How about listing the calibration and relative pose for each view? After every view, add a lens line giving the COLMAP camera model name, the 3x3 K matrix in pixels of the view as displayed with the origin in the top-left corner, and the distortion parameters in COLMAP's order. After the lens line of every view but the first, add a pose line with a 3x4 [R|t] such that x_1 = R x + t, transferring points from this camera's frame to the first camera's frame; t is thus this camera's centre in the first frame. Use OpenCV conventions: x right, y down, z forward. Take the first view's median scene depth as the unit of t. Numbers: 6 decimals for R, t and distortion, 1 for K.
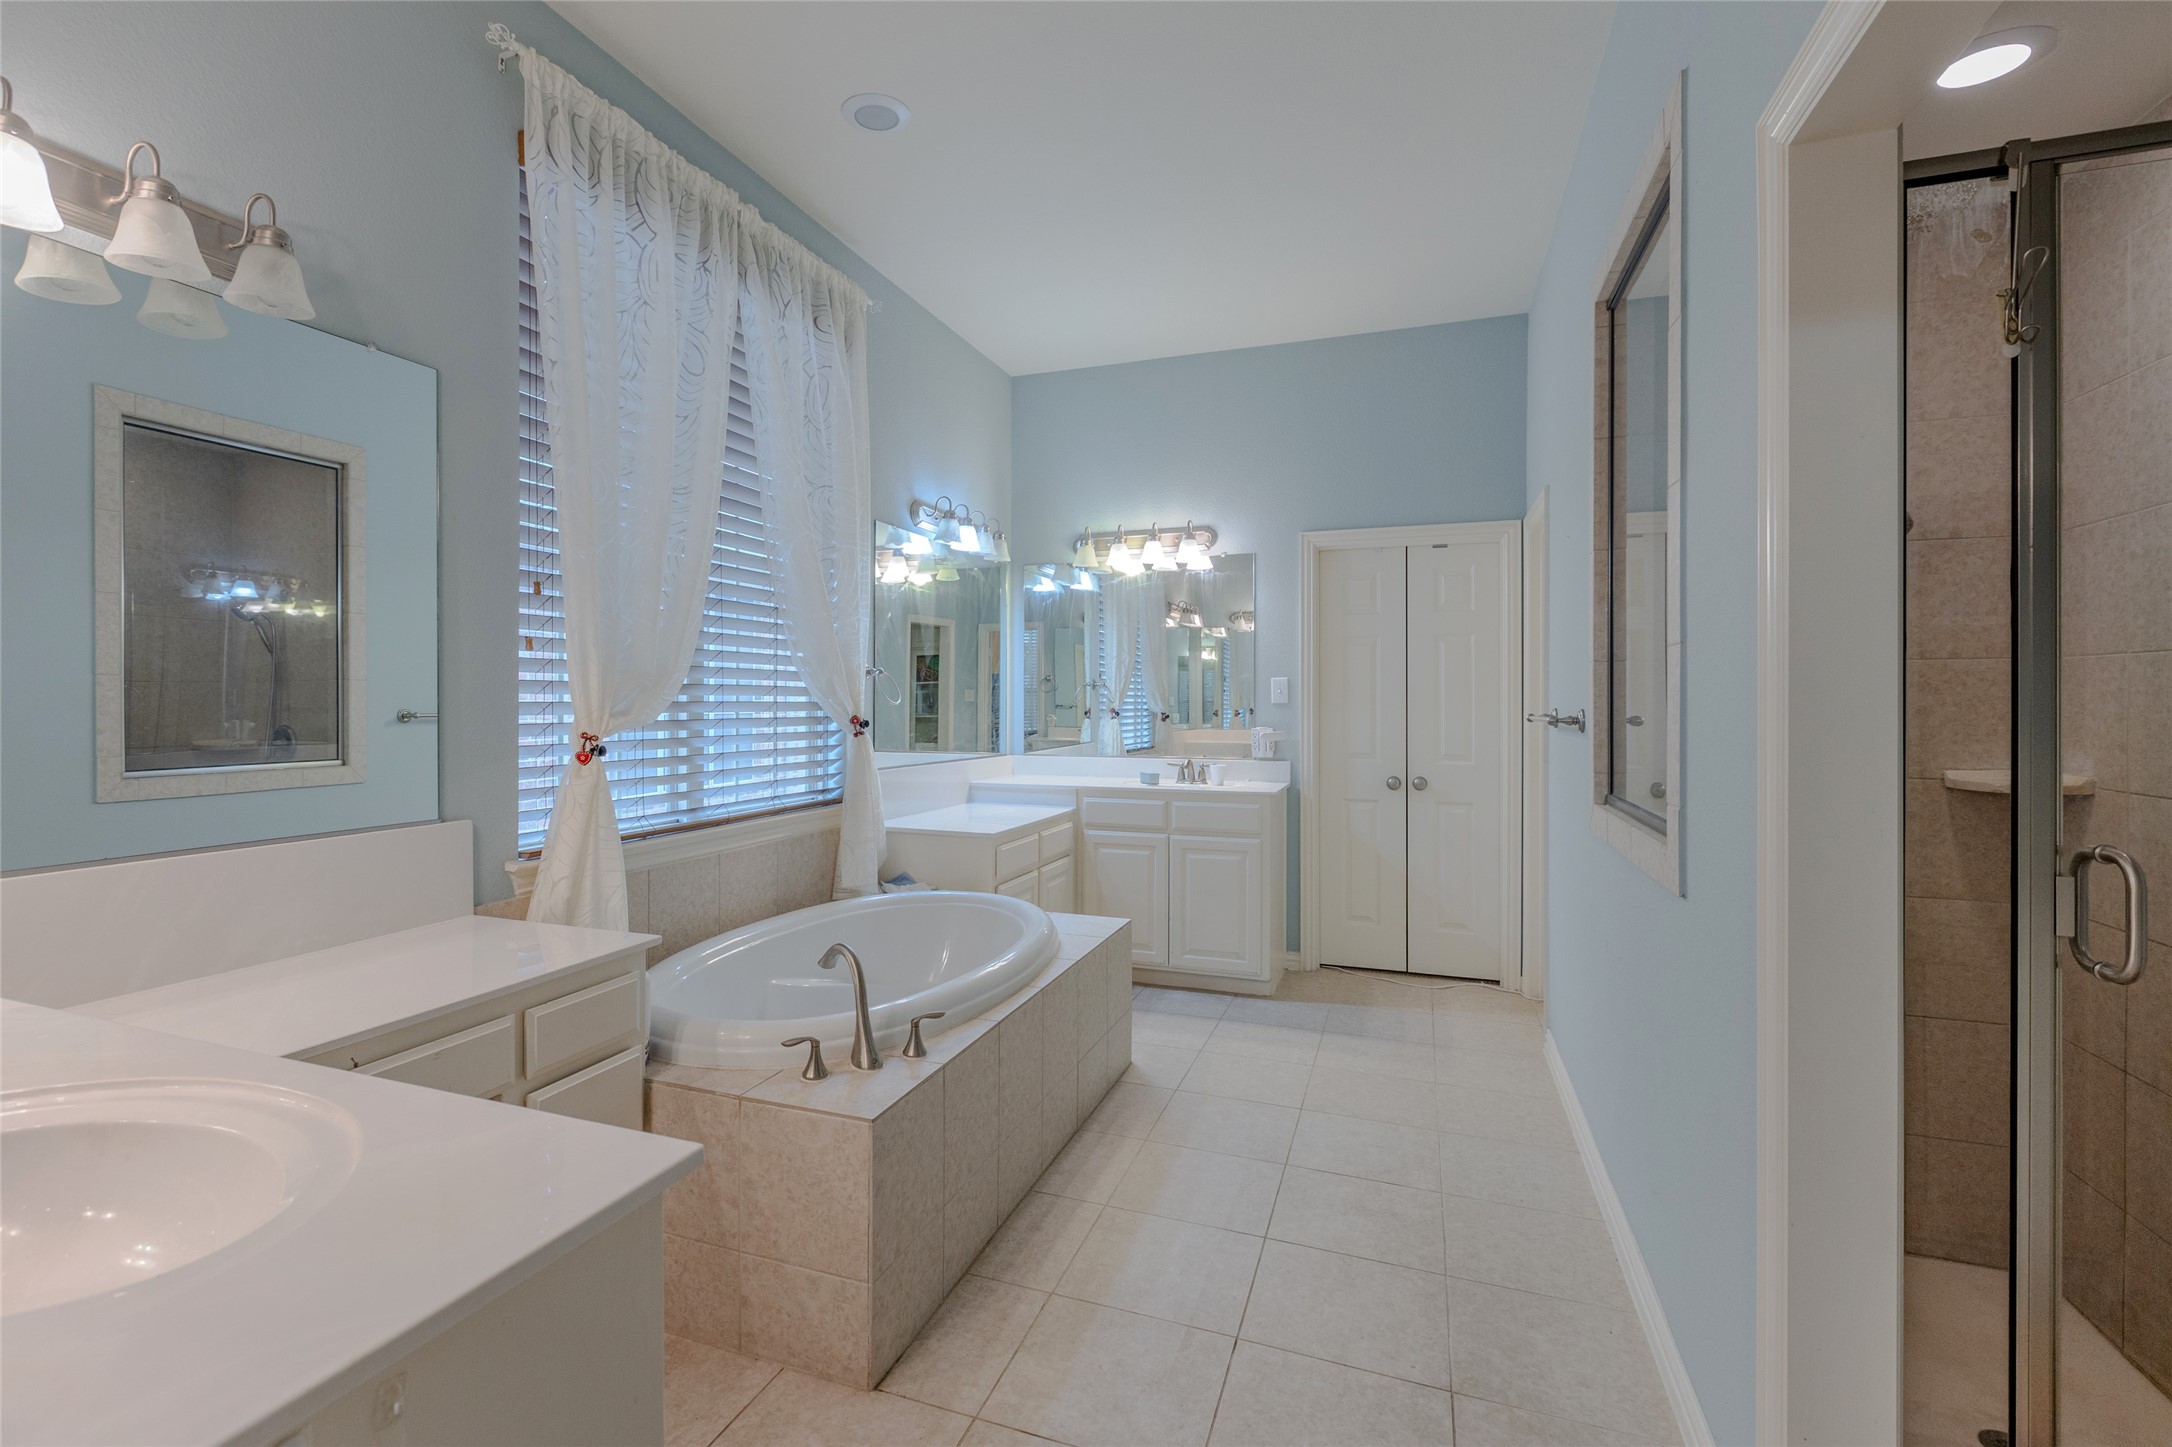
lens RADIAL K [[963.3, 0, 1072.4], [0, 963.3, 712.3], [0, 0, 1]] dist [0.002216, -0.002471]
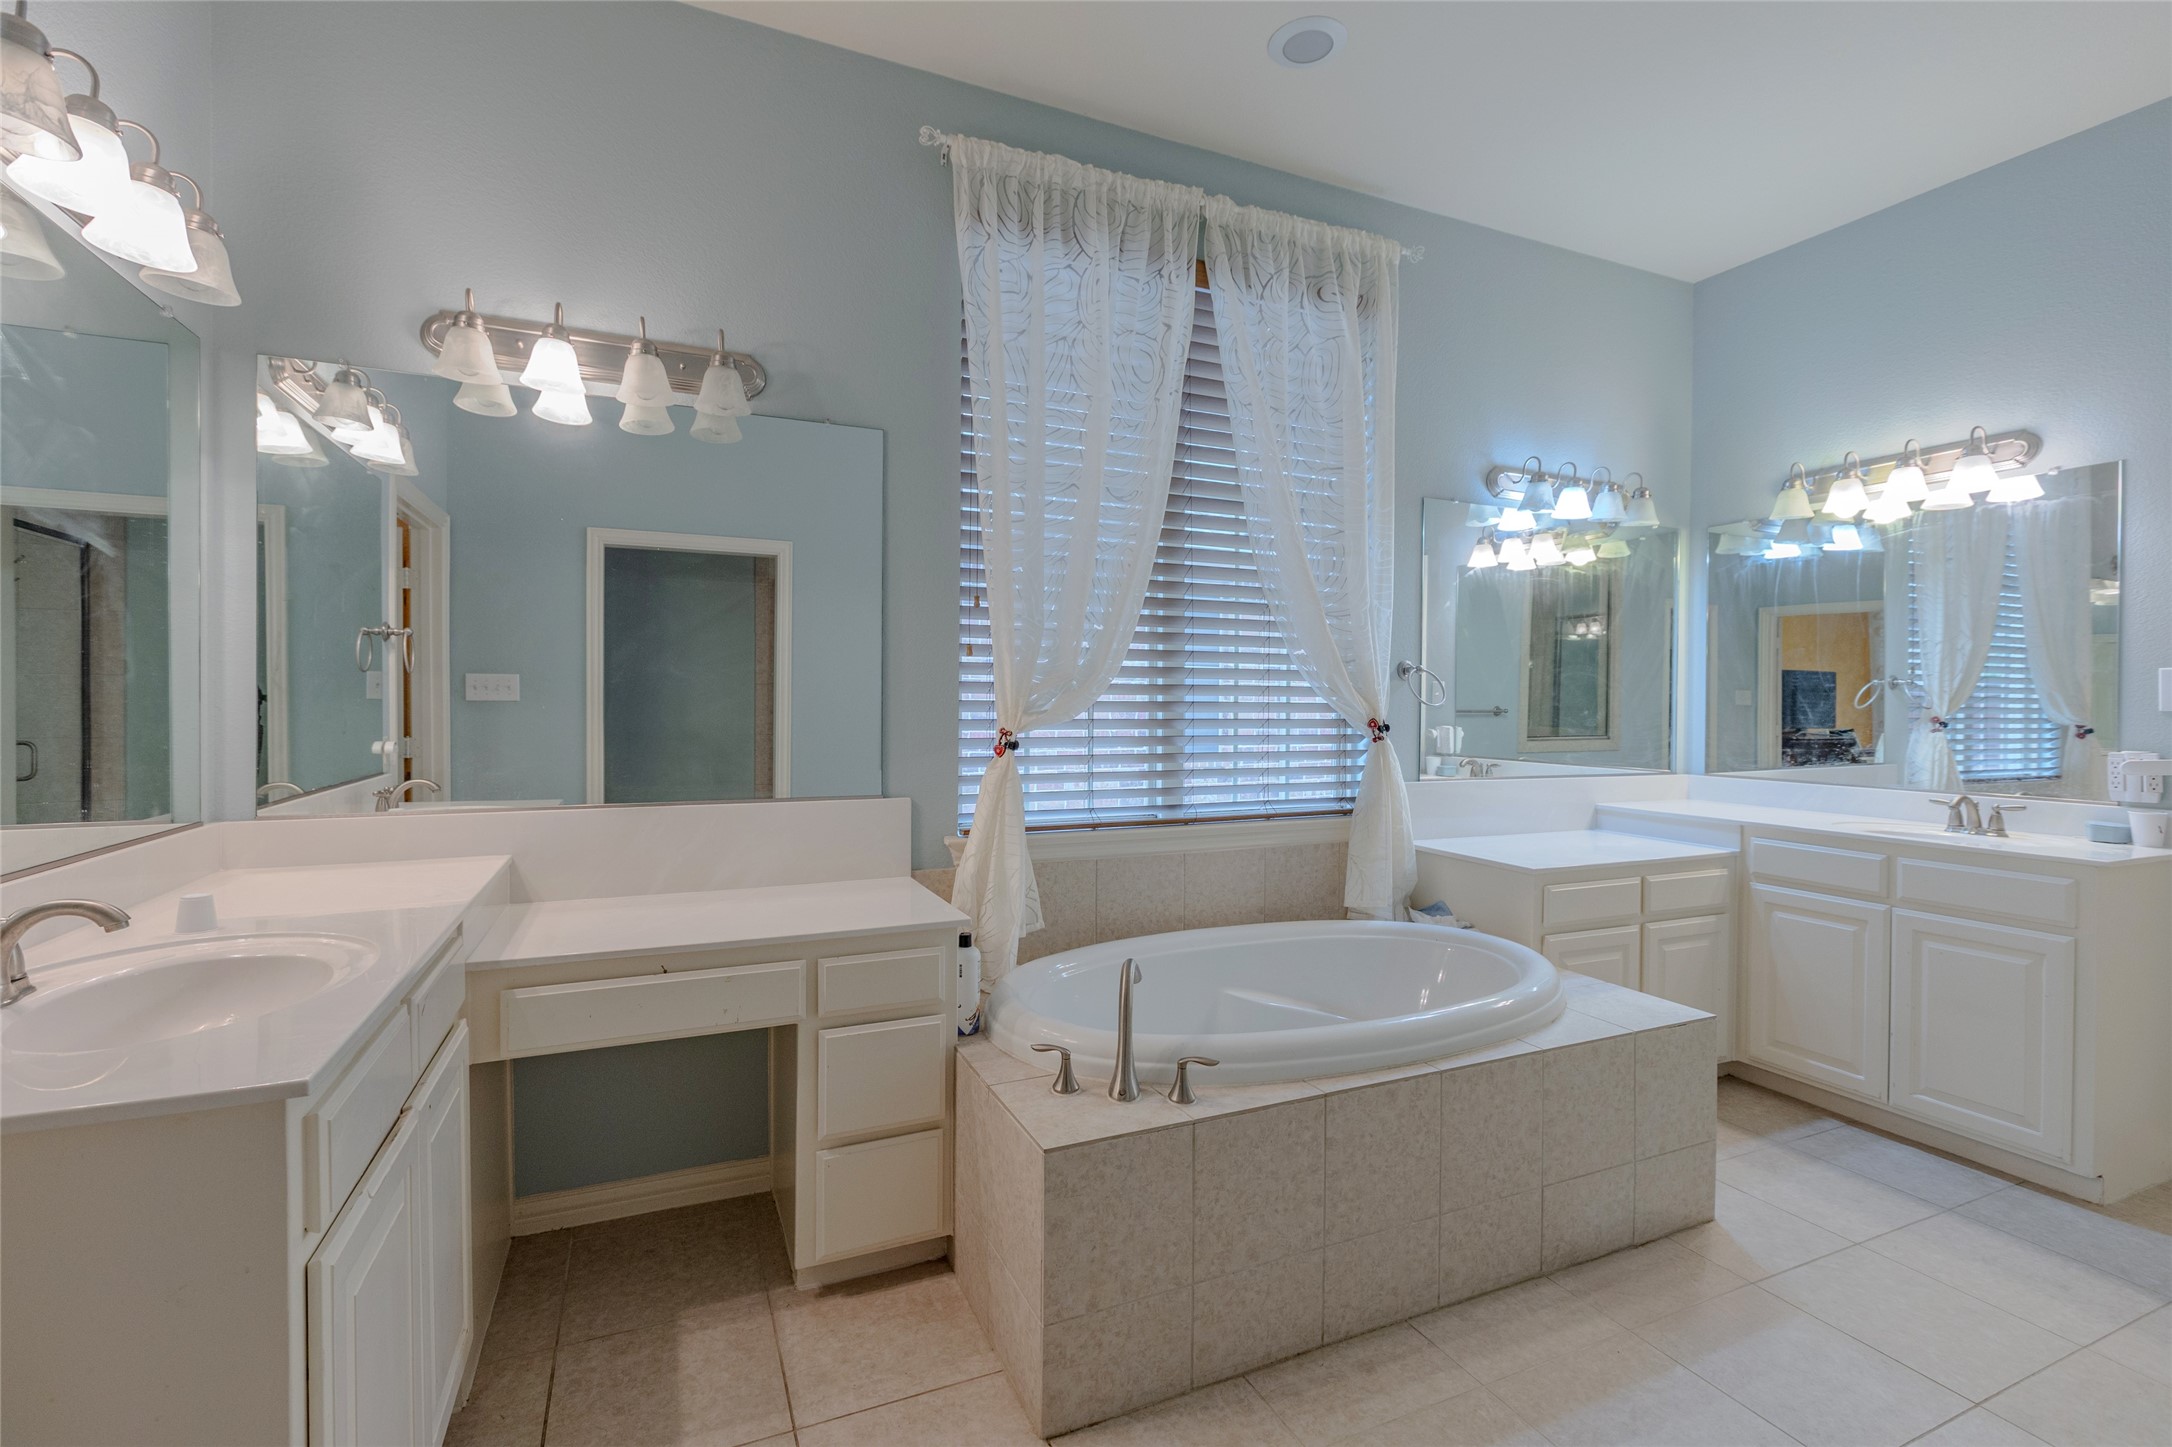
lens RADIAL K [[963.3, 0, 1091.6], [0, 963.3, 717.2], [0, 0, 1]] dist [0.002216, -0.002471]
pose [[0.707452, 0.016793, -0.706561, 0.257050], [-0.014920, 0.999850, 0.008825, -0.002070], [0.706603, 0.004298, 0.707597, 0.202008]]
